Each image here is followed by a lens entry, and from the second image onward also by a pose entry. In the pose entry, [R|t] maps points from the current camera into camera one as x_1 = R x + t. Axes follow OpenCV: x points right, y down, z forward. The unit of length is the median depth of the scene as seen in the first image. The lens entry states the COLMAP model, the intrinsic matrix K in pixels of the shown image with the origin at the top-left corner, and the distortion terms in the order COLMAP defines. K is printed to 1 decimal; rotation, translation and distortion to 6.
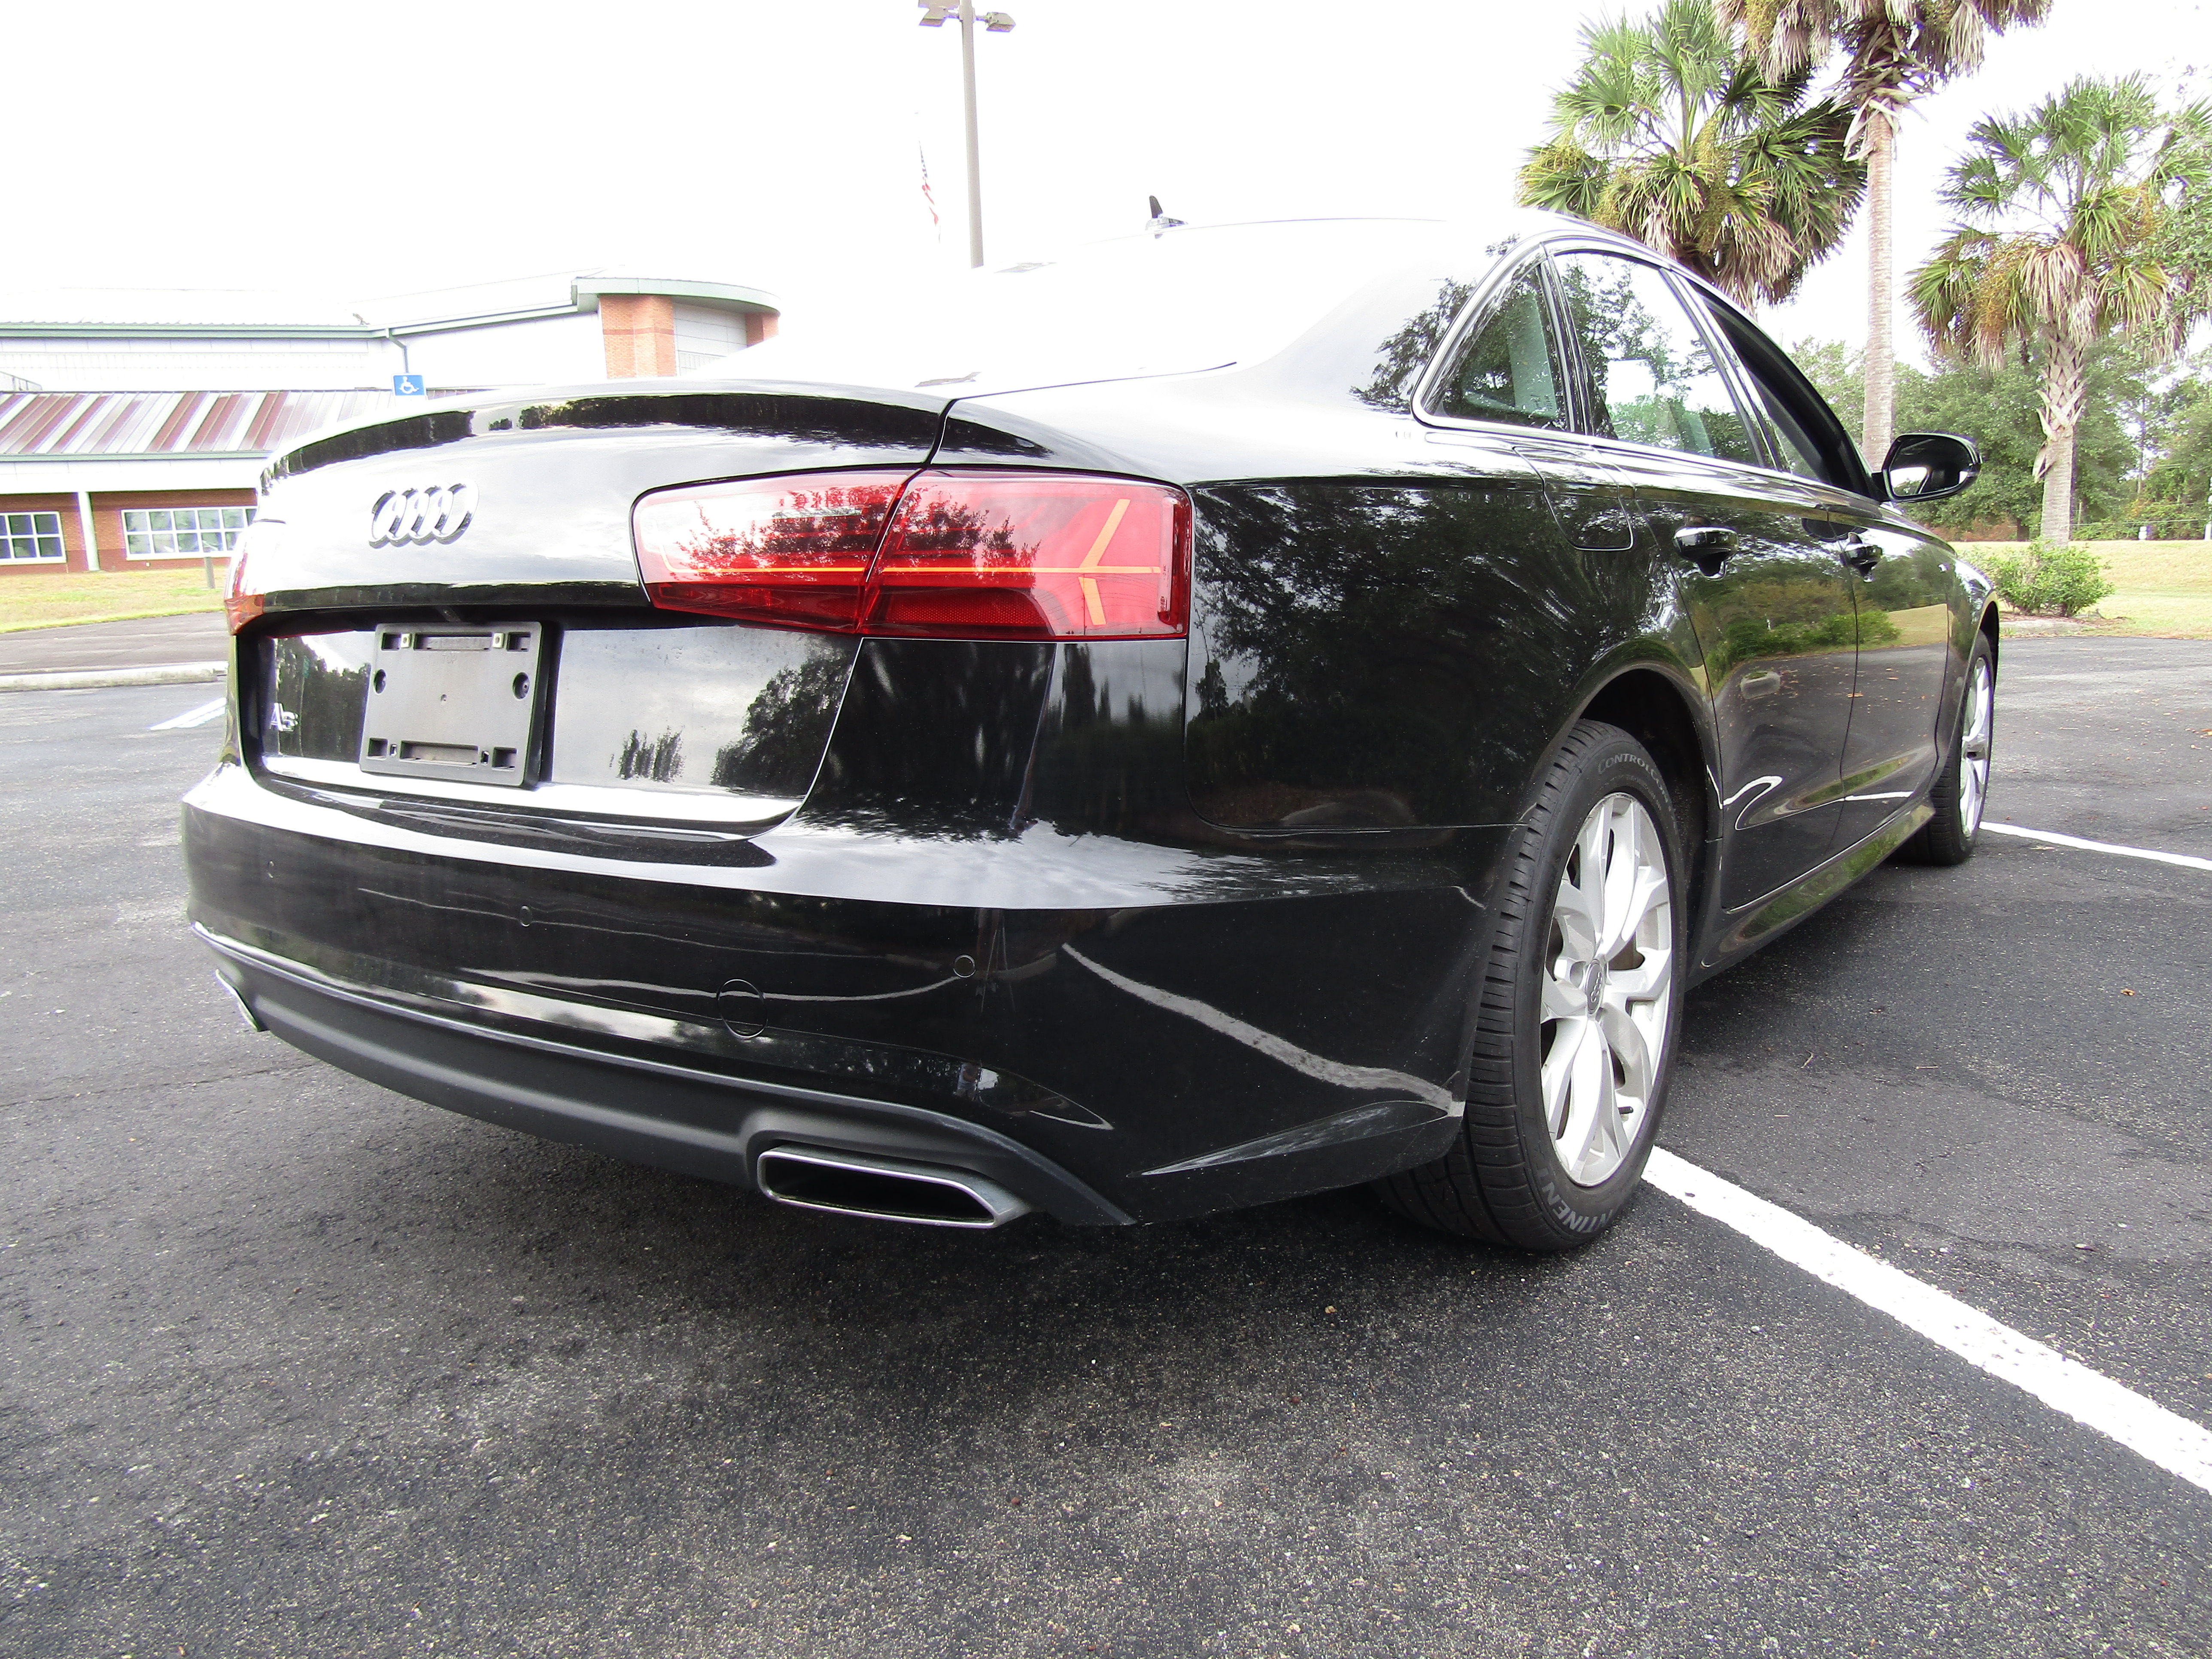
lens RADIAL K [[1581.8, 0, 1106.0], [0, 1581.8, 829.5], [0, 0, 1]] dist [-0.022967, -0.007551]
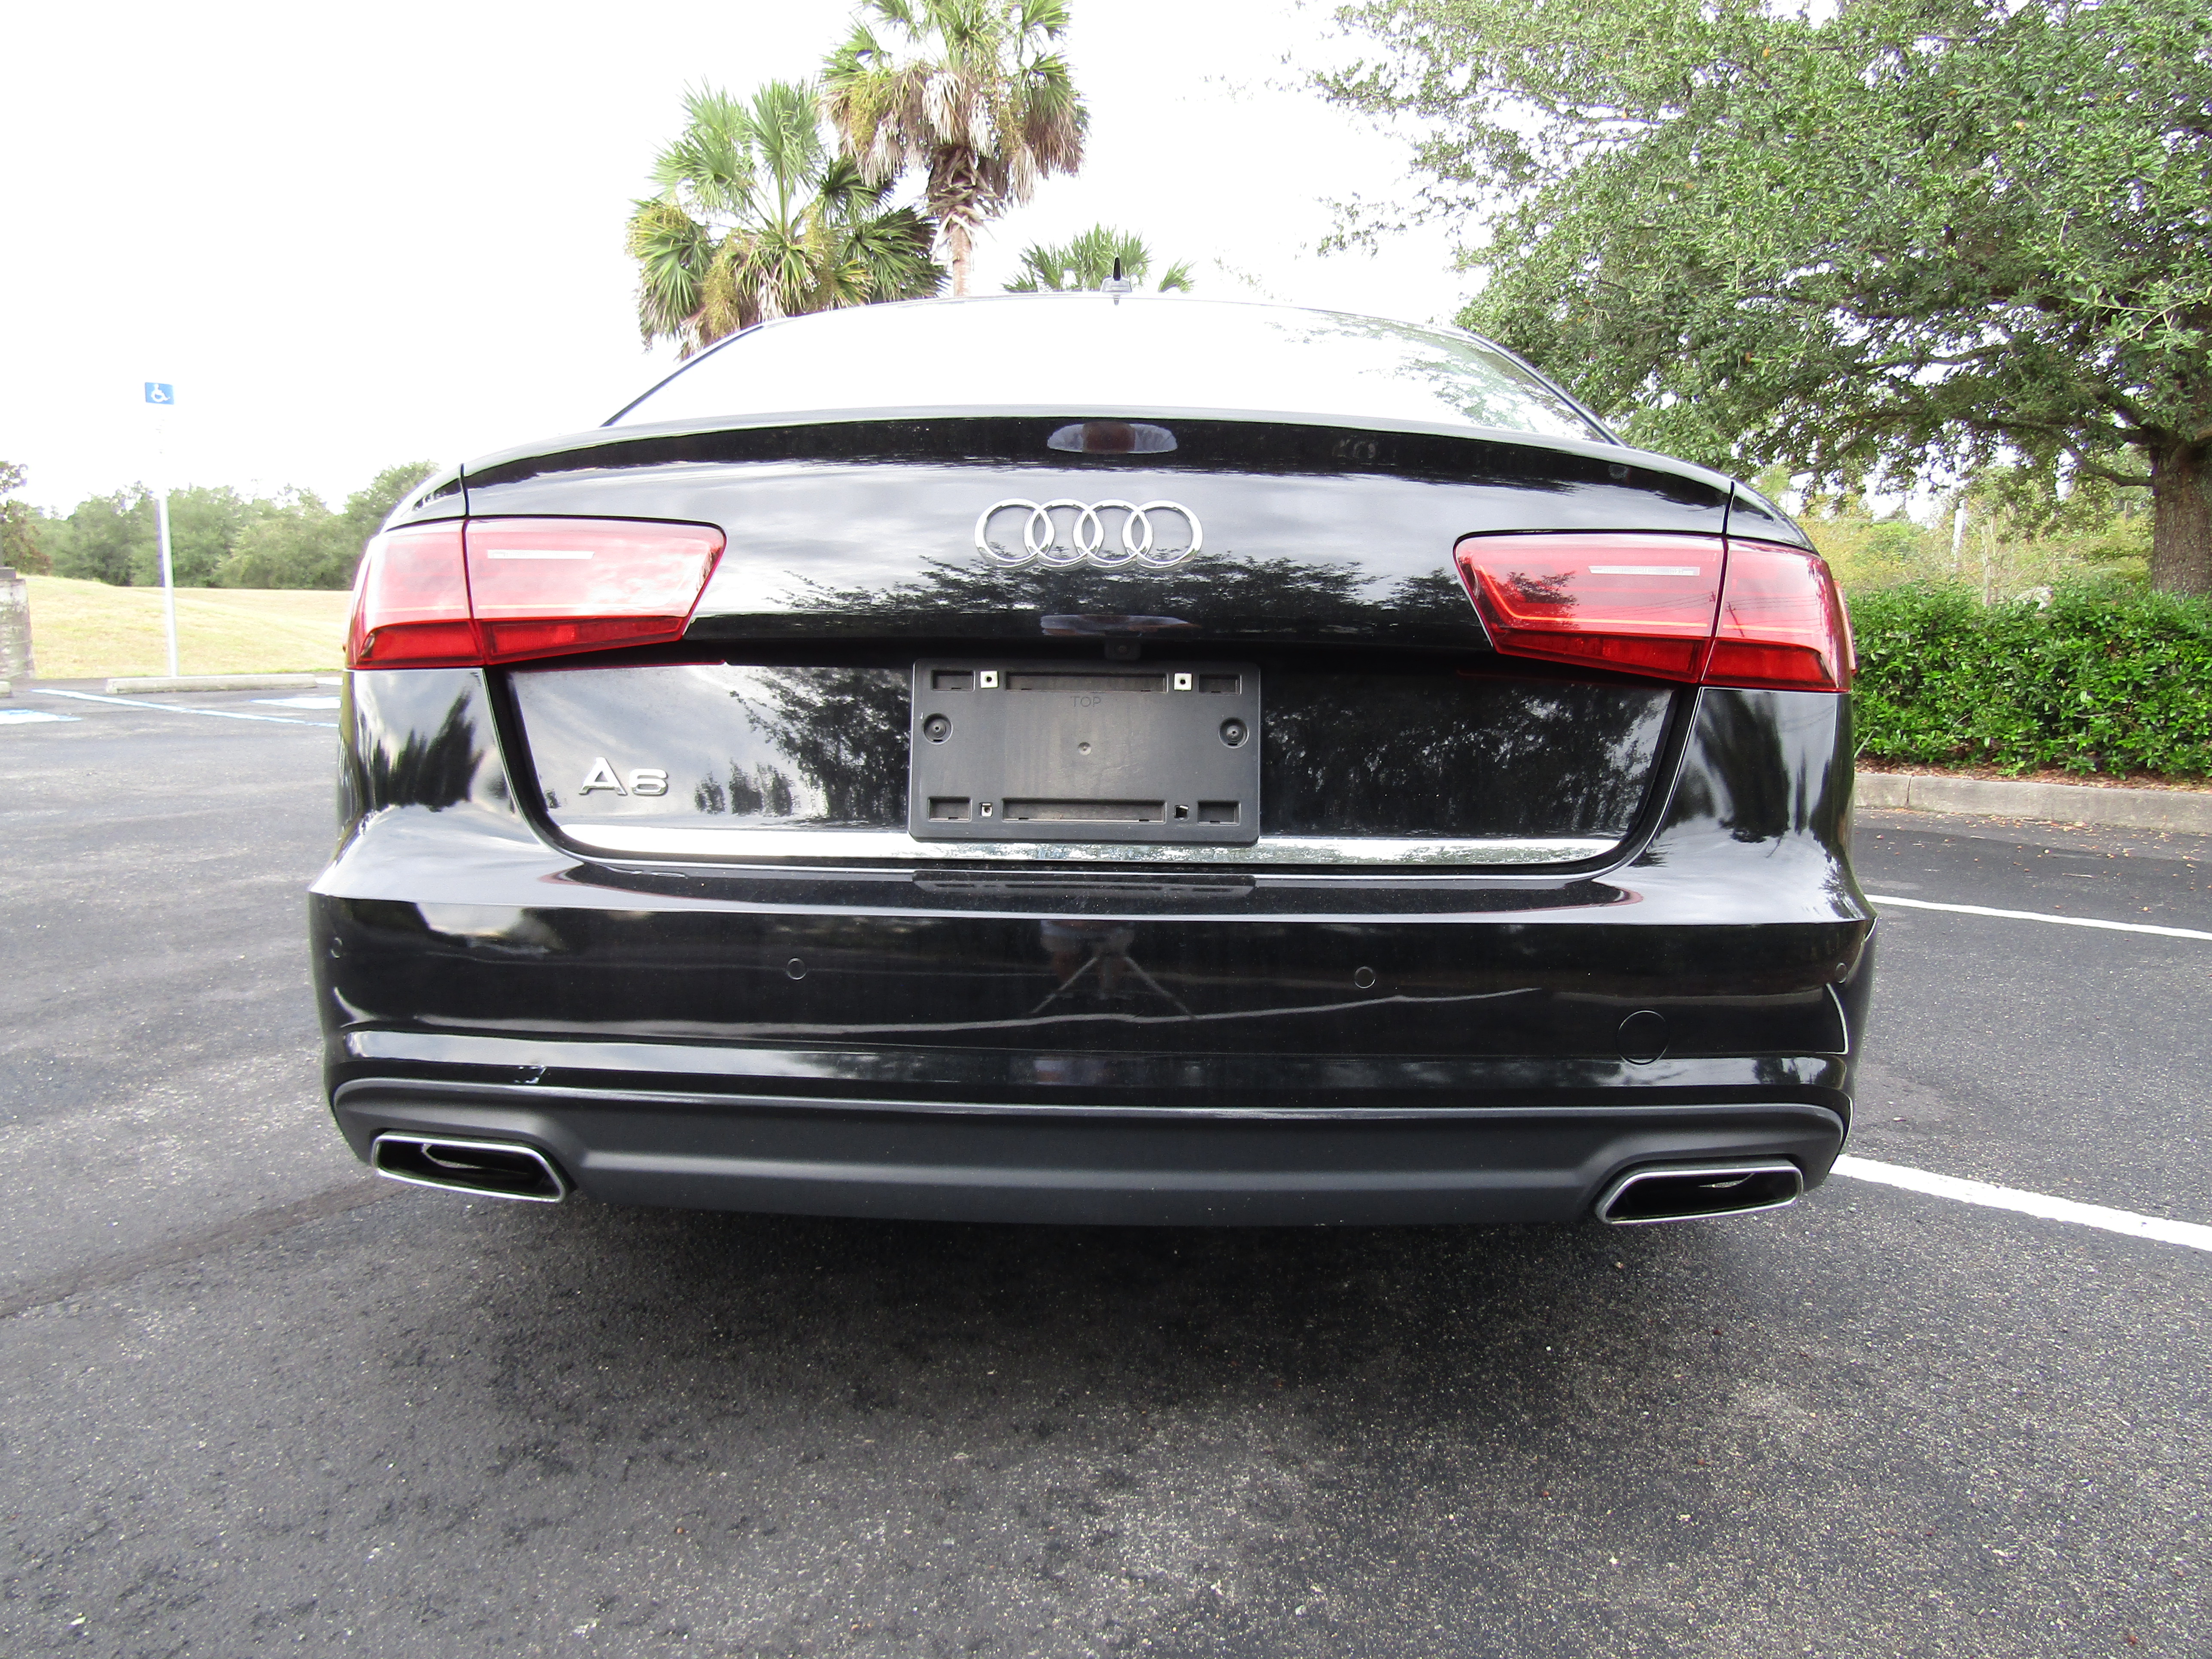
lens RADIAL K [[1581.8, 0, 1106.0], [0, 1581.8, 829.5], [0, 0, 1]] dist [-0.022967, -0.007551]
pose [[0.809636, -0.038938, 0.585640, -0.104378], [0.057294, 0.998275, -0.012835, -0.002913], [-0.584130, 0.043946, 0.810470, 0.033320]]
